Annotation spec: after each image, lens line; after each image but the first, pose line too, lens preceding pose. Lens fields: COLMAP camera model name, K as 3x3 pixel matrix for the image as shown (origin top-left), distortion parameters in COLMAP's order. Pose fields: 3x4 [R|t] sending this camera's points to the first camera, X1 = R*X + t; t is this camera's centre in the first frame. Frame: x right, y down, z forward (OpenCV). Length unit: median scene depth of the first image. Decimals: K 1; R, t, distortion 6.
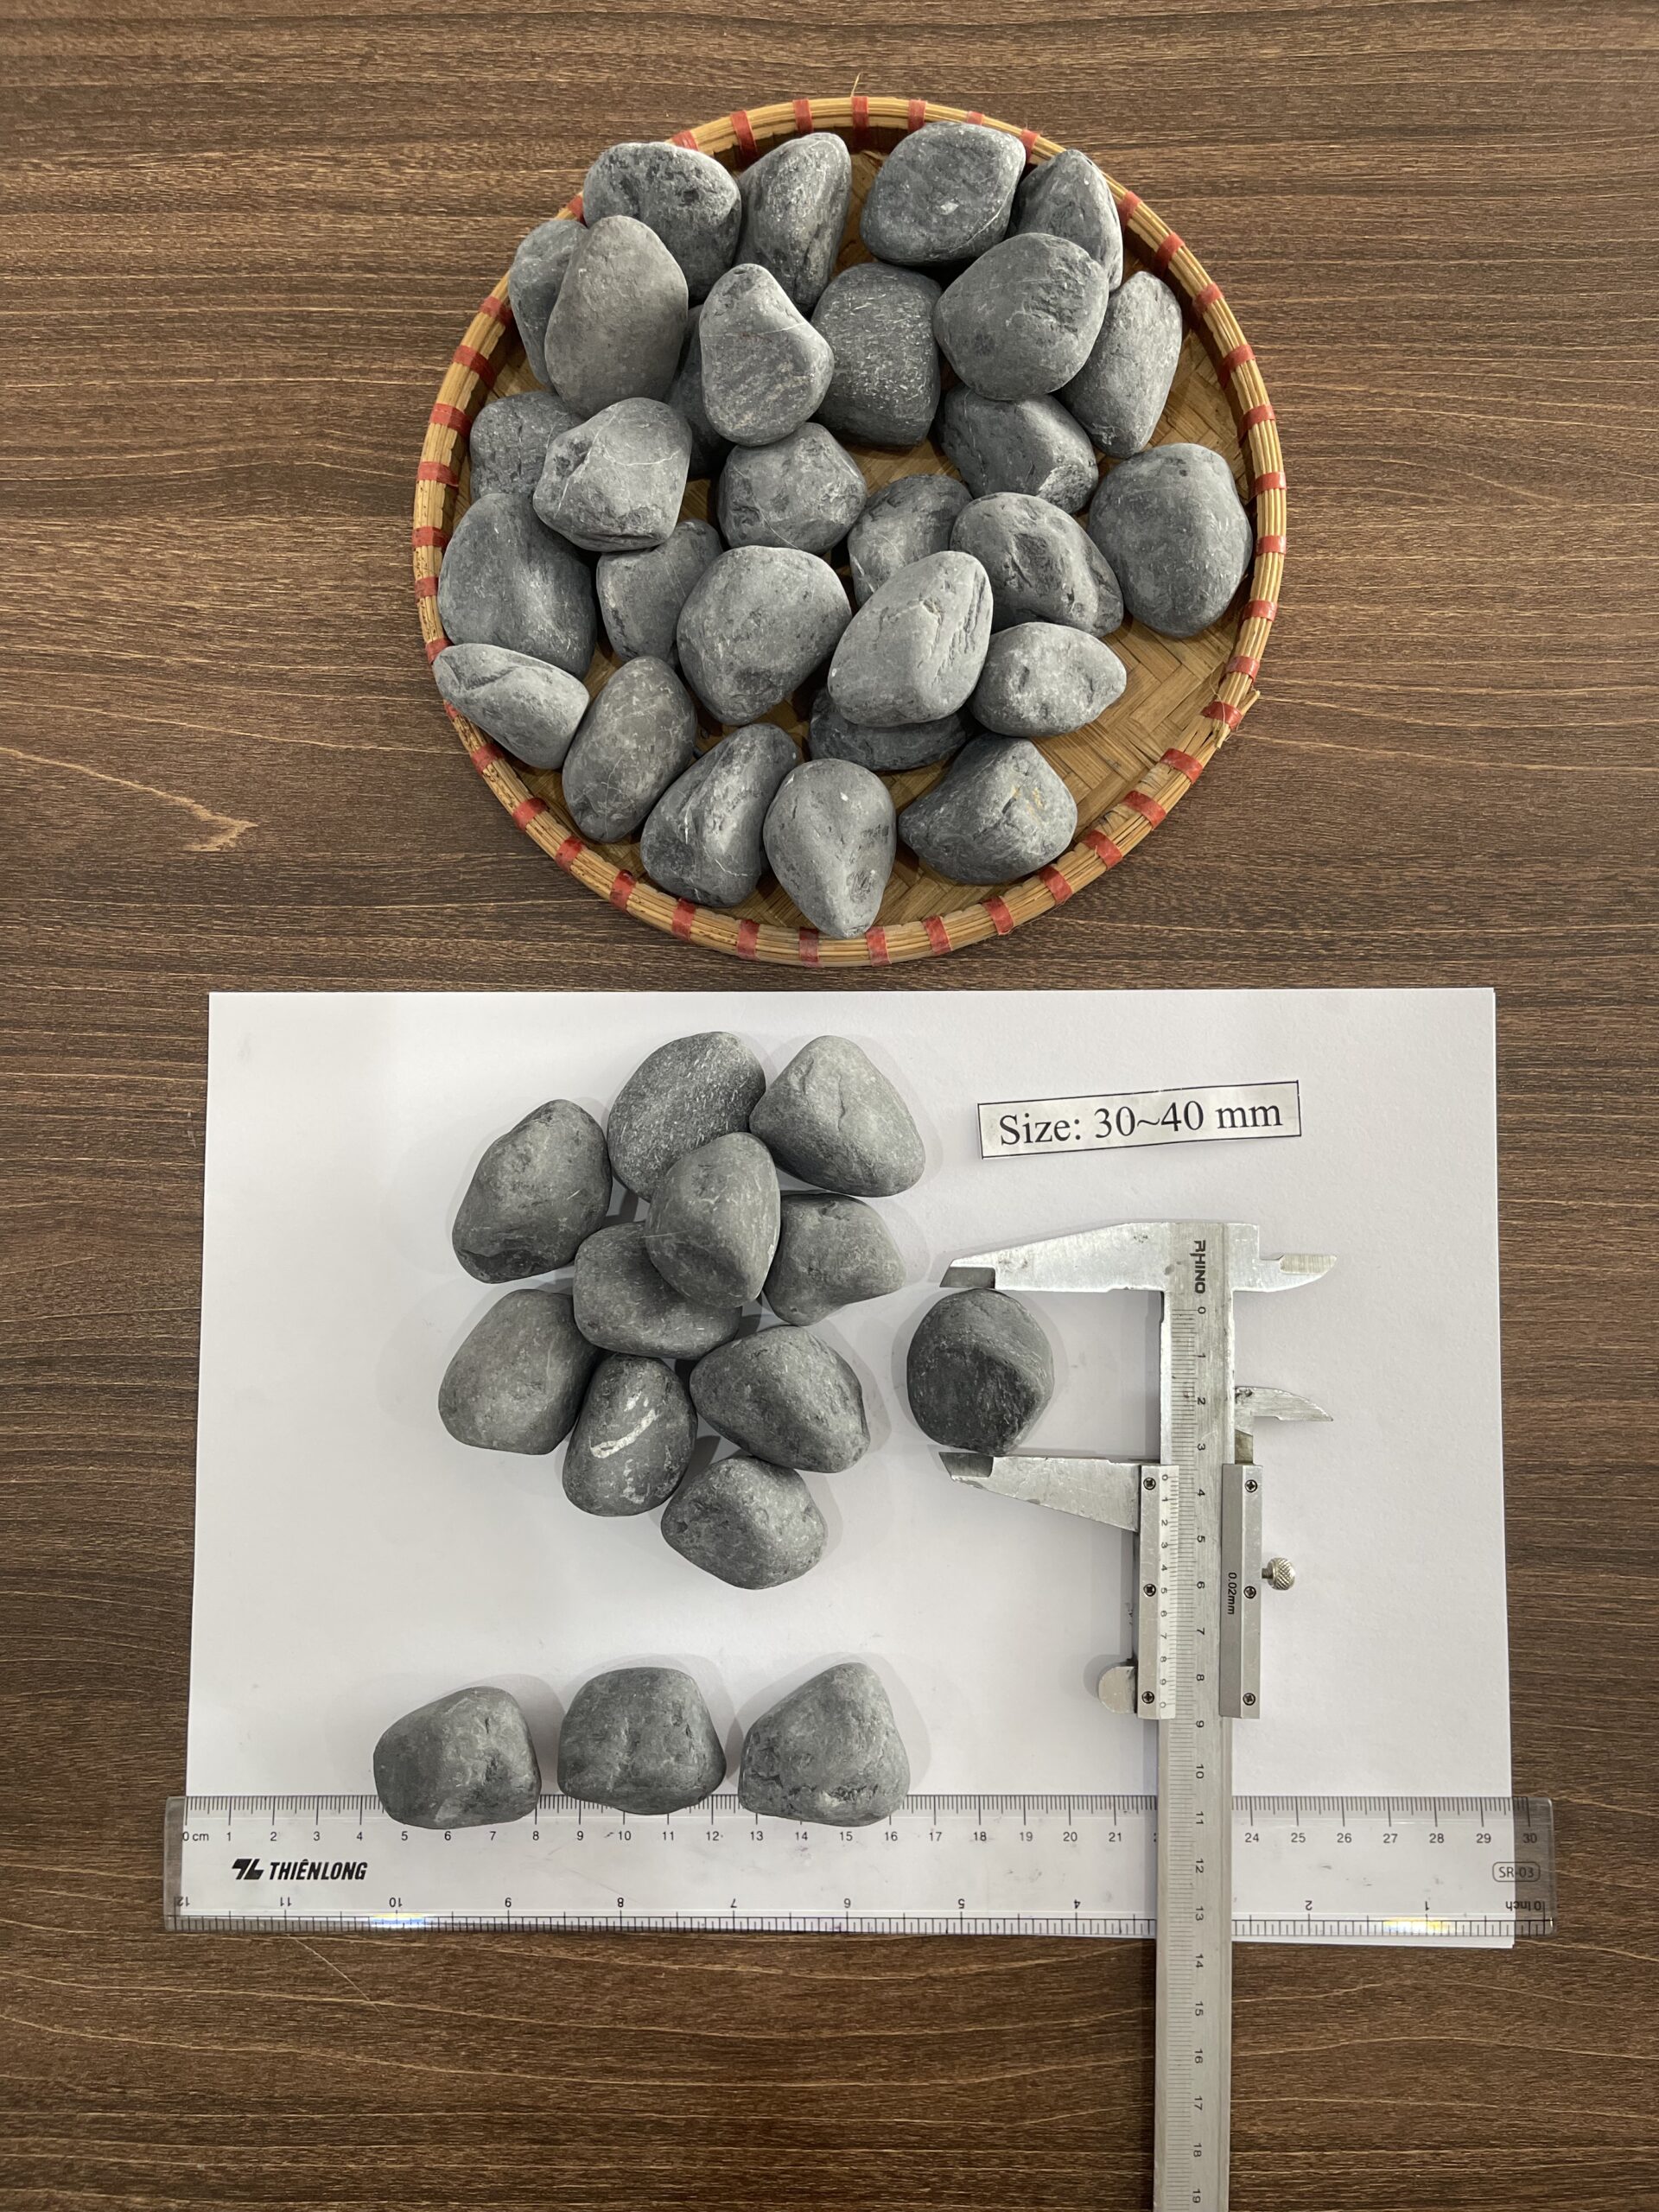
lens RADIAL K [[1700.1, 0, 833.6], [0, 1700.1, 1094.9], [0, 0, 1]] dist [0.045031, -0.074363]
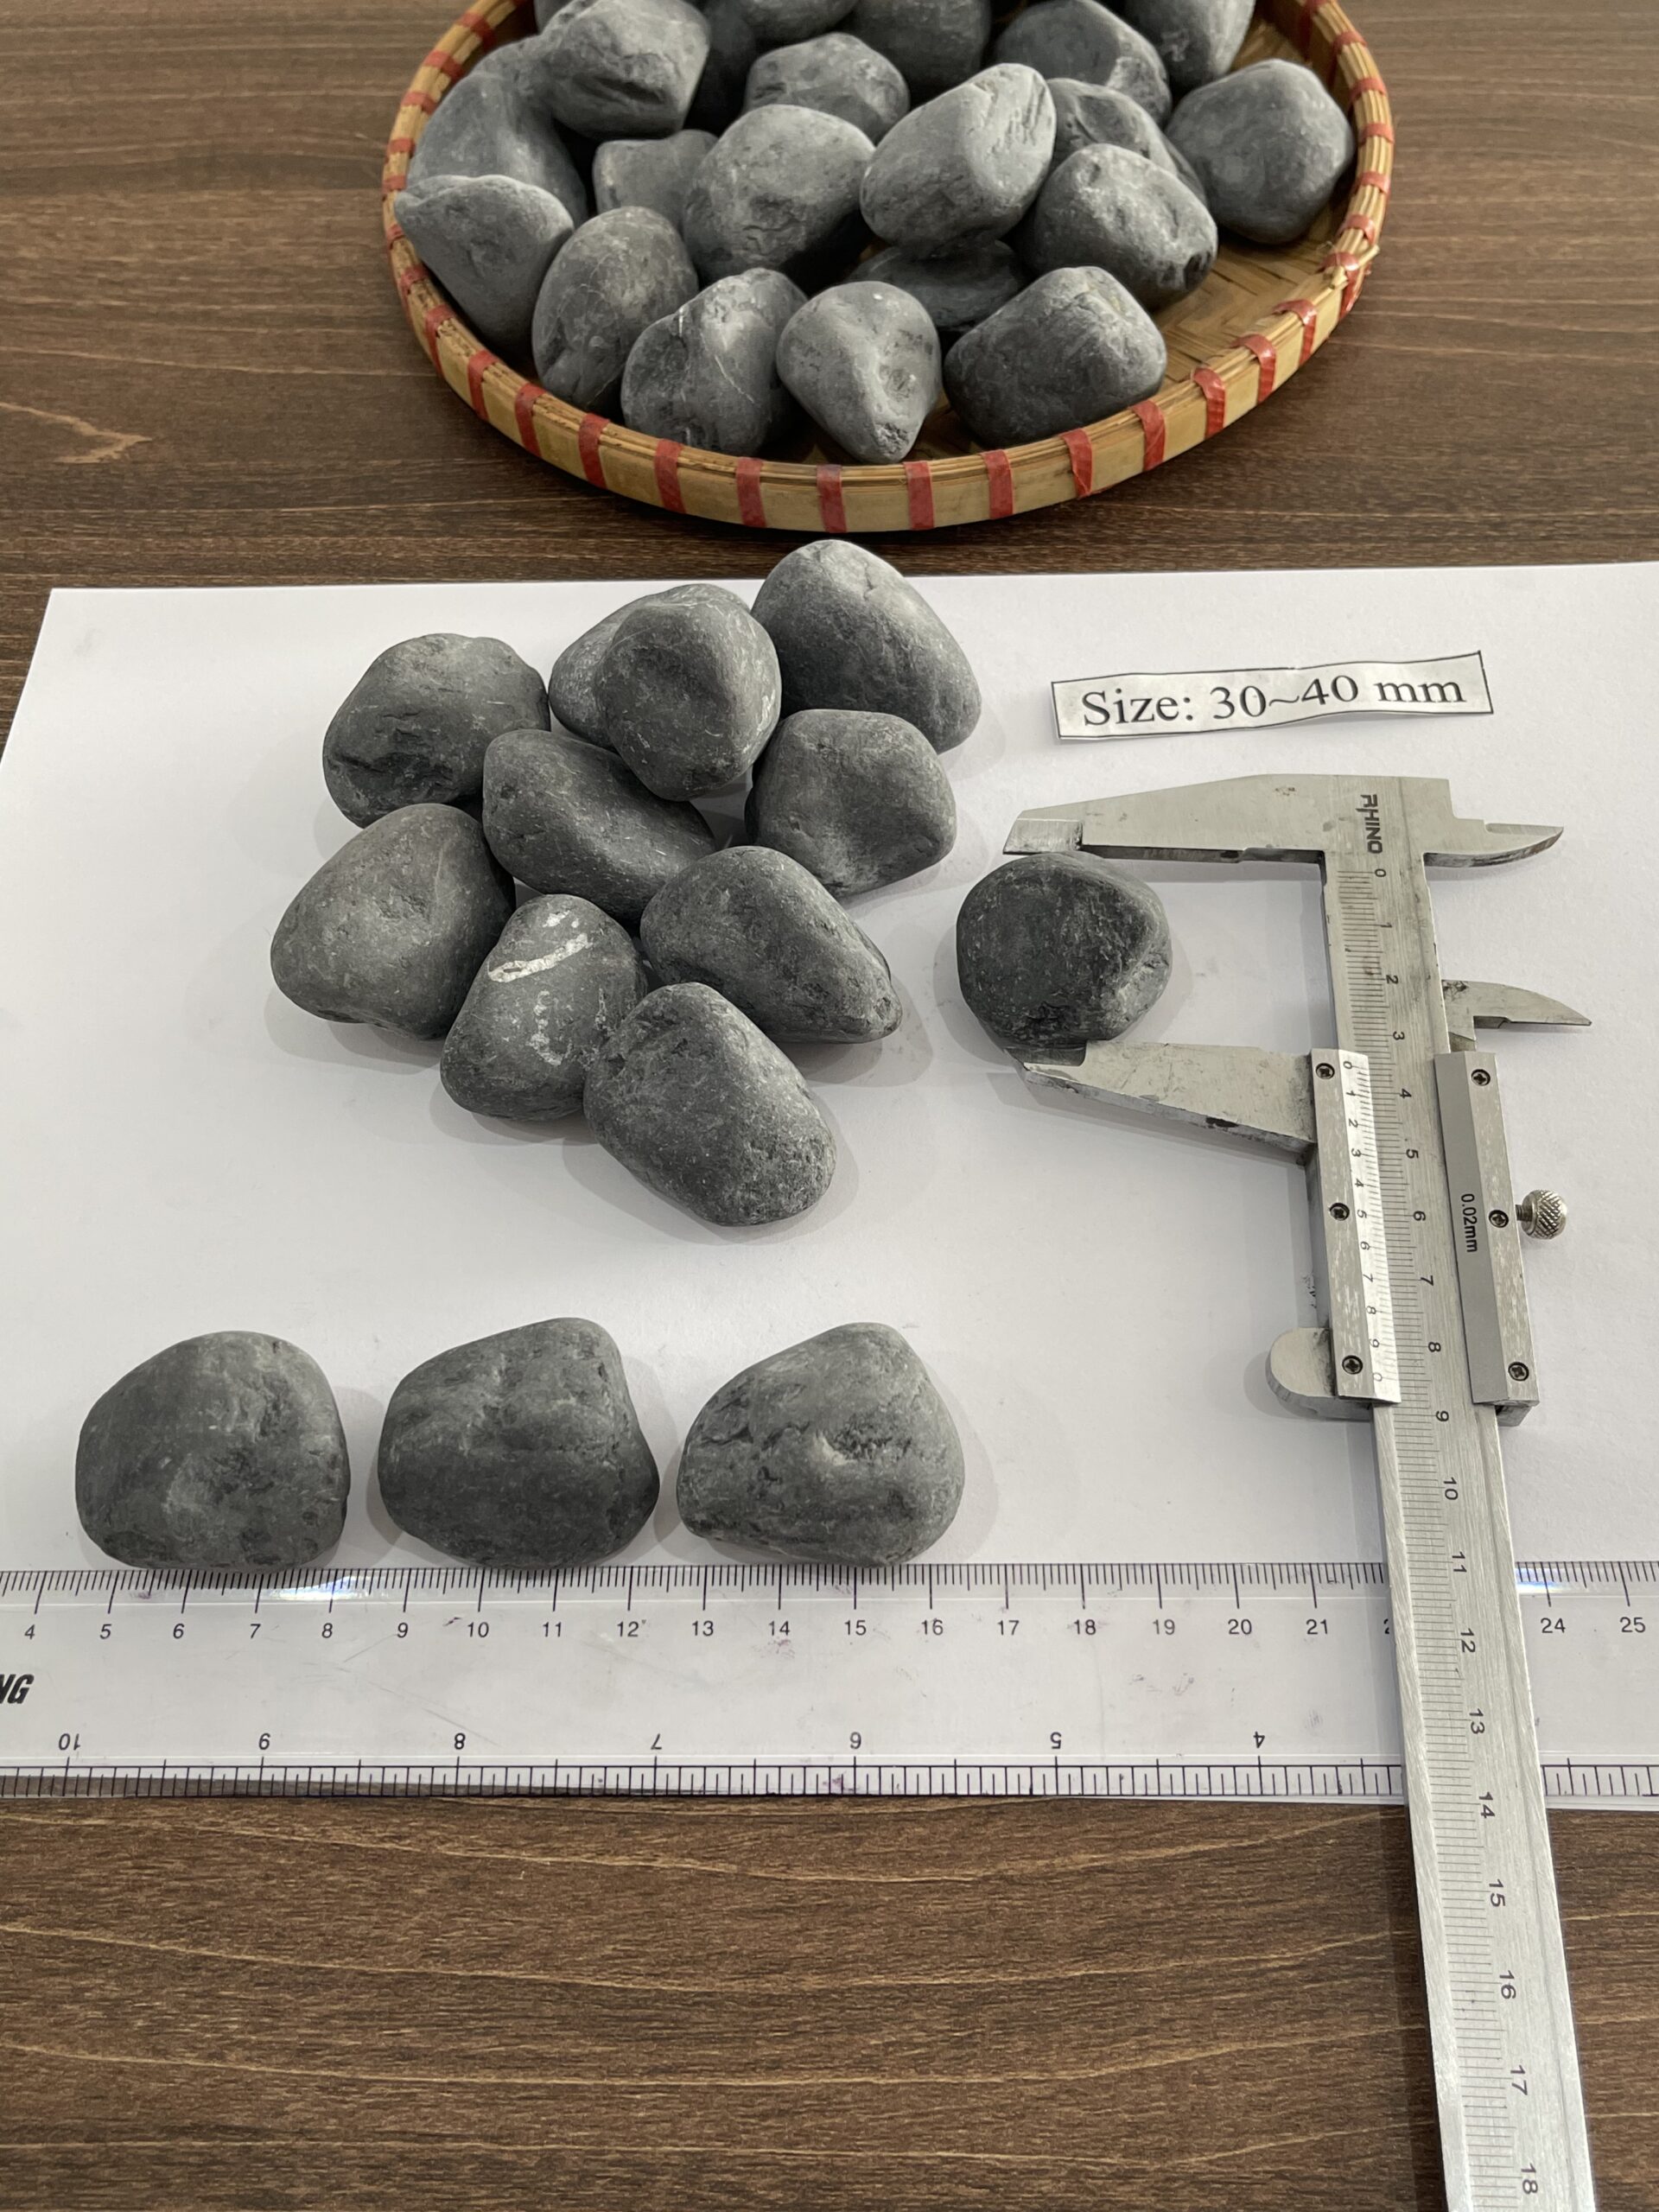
lens RADIAL K [[2077.5, 0, 820.5], [0, 2077.5, 1107.1], [0, 0, 1]] dist [0.013867, 0.000000]
pose [[0.999632, 0.020538, -0.017730, 0.004226], [-0.026375, 0.888882, -0.457375, 0.592945], [0.006366, 0.457675, 0.889097, 0.280557]]
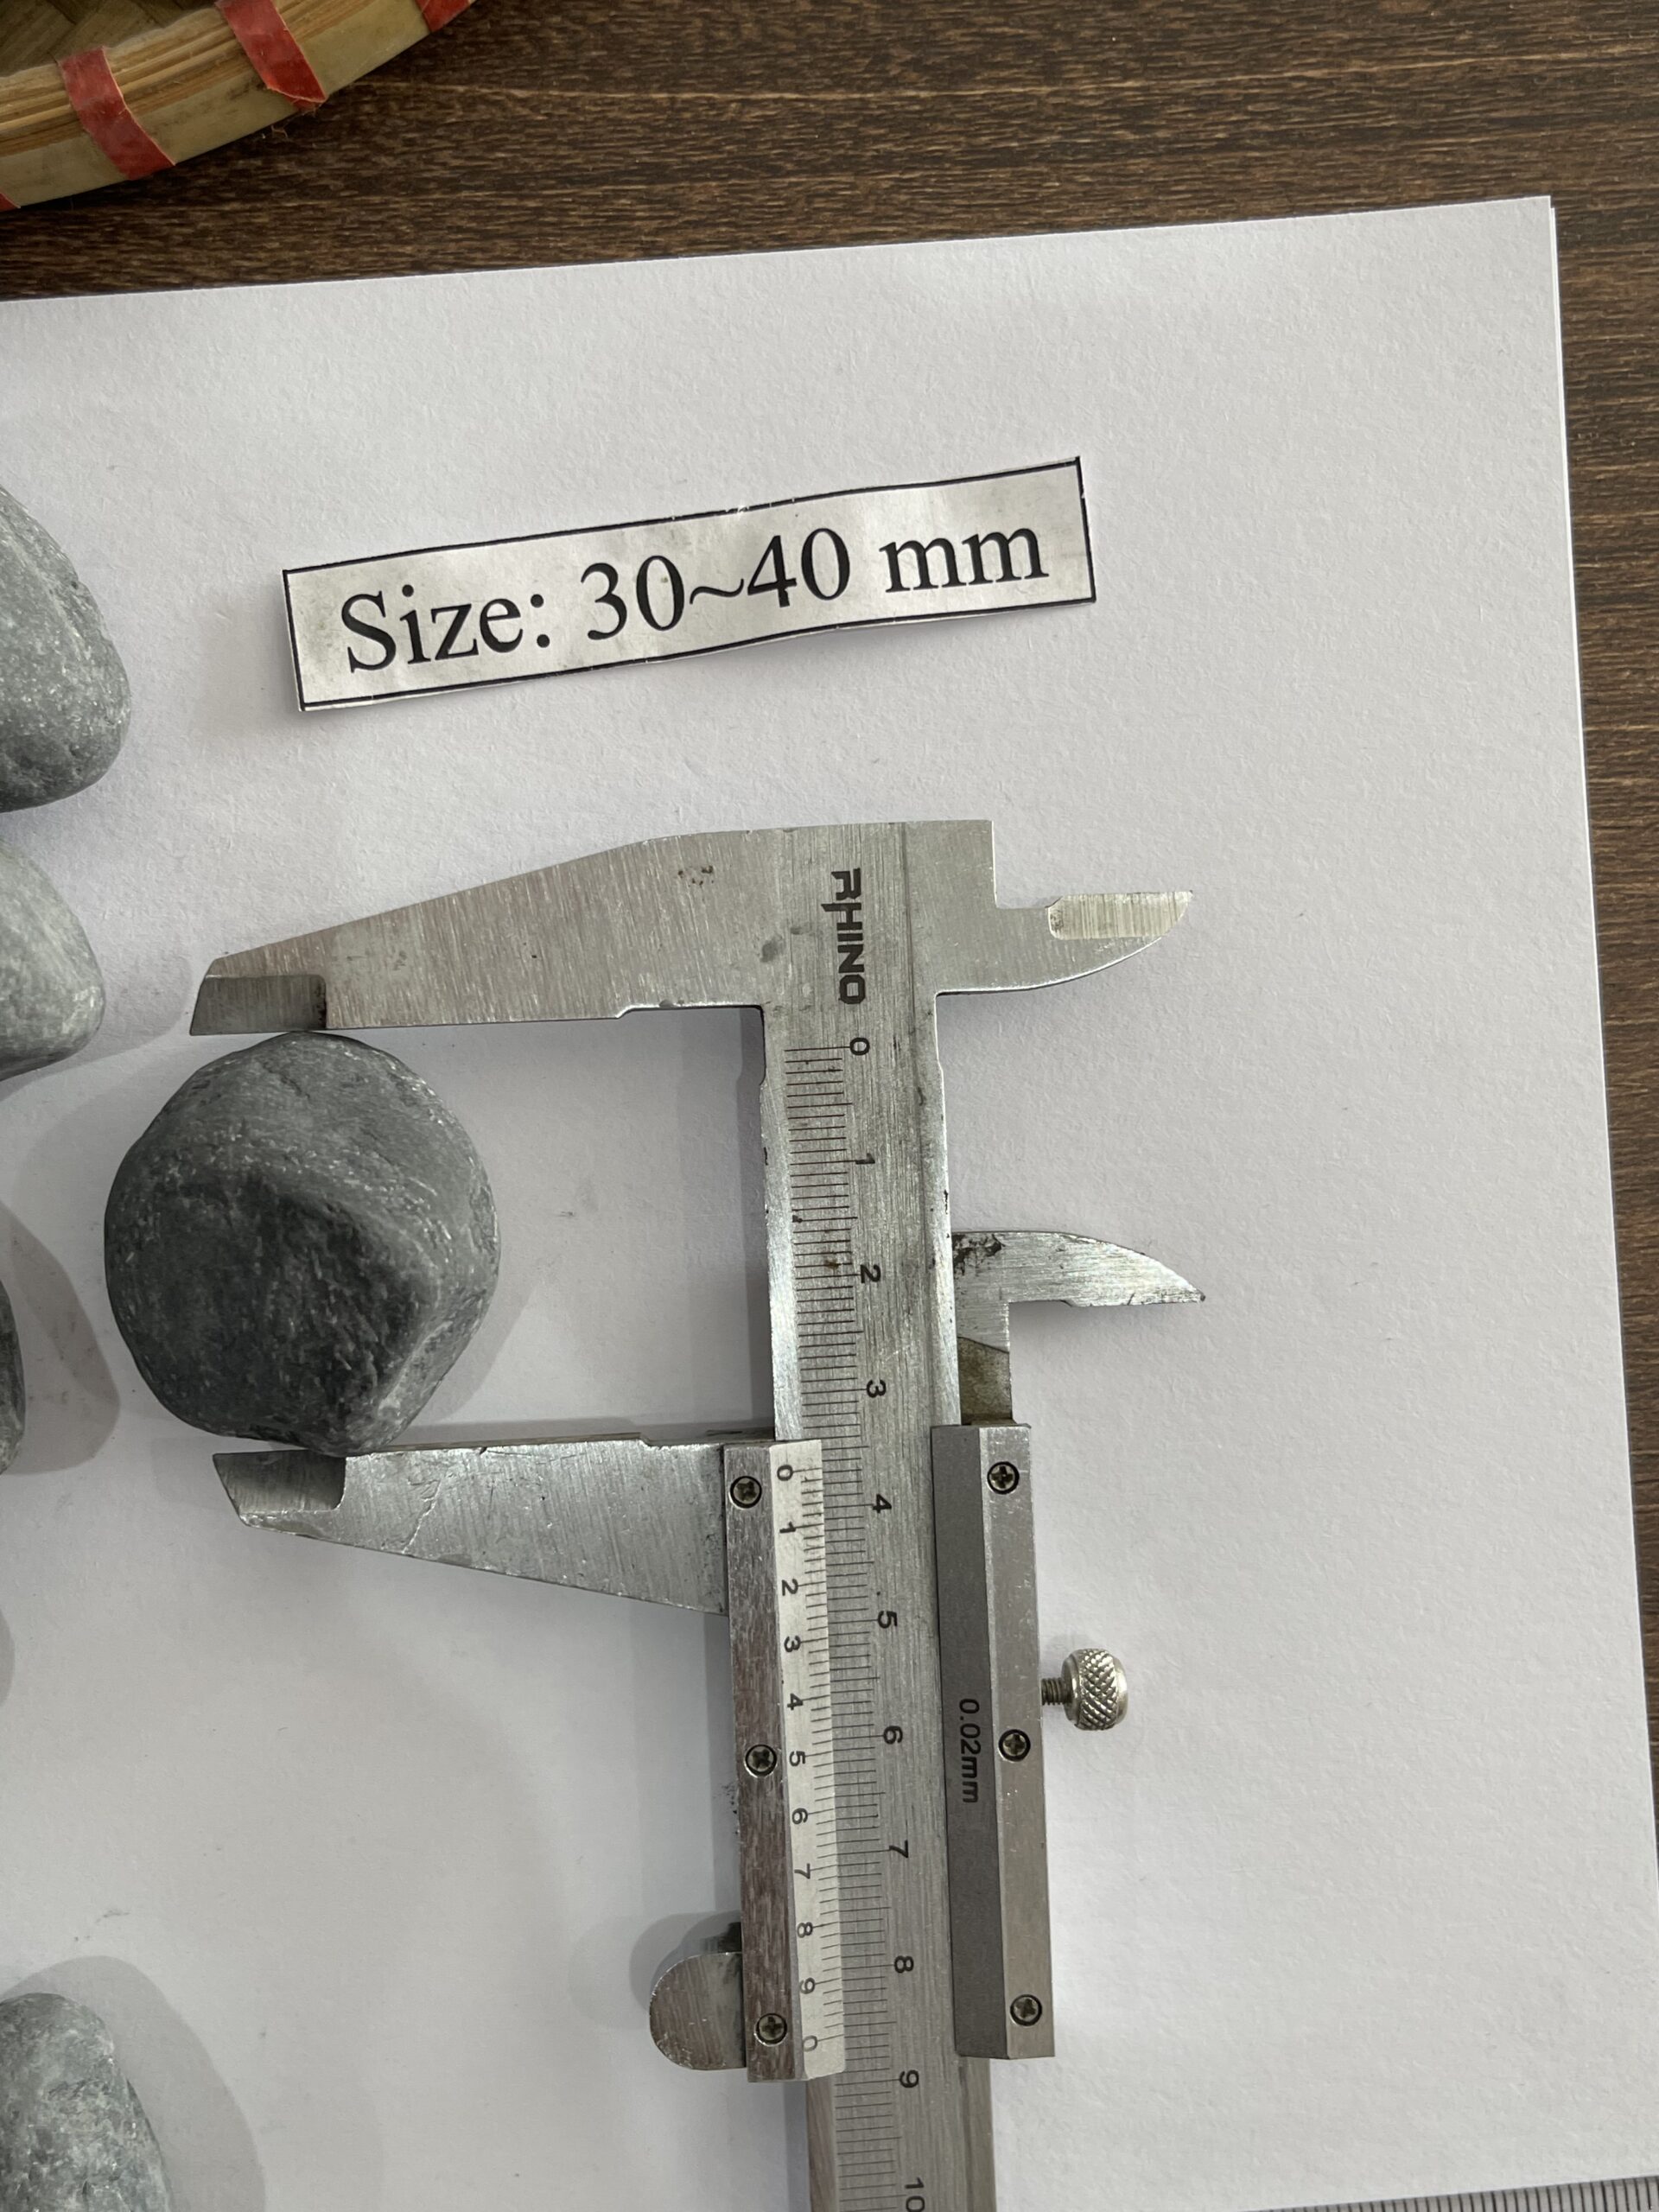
lens RADIAL K [[2077.5, 0, 812.2], [0, 2077.5, 1092.2], [0, 0, 1]] dist [0.013867, 0.000000]
pose [[0.996624, -0.067092, 0.047319, 0.177666], [0.064225, 0.996147, 0.059714, 0.105555], [-0.051143, -0.056473, 0.997093, 0.512017]]
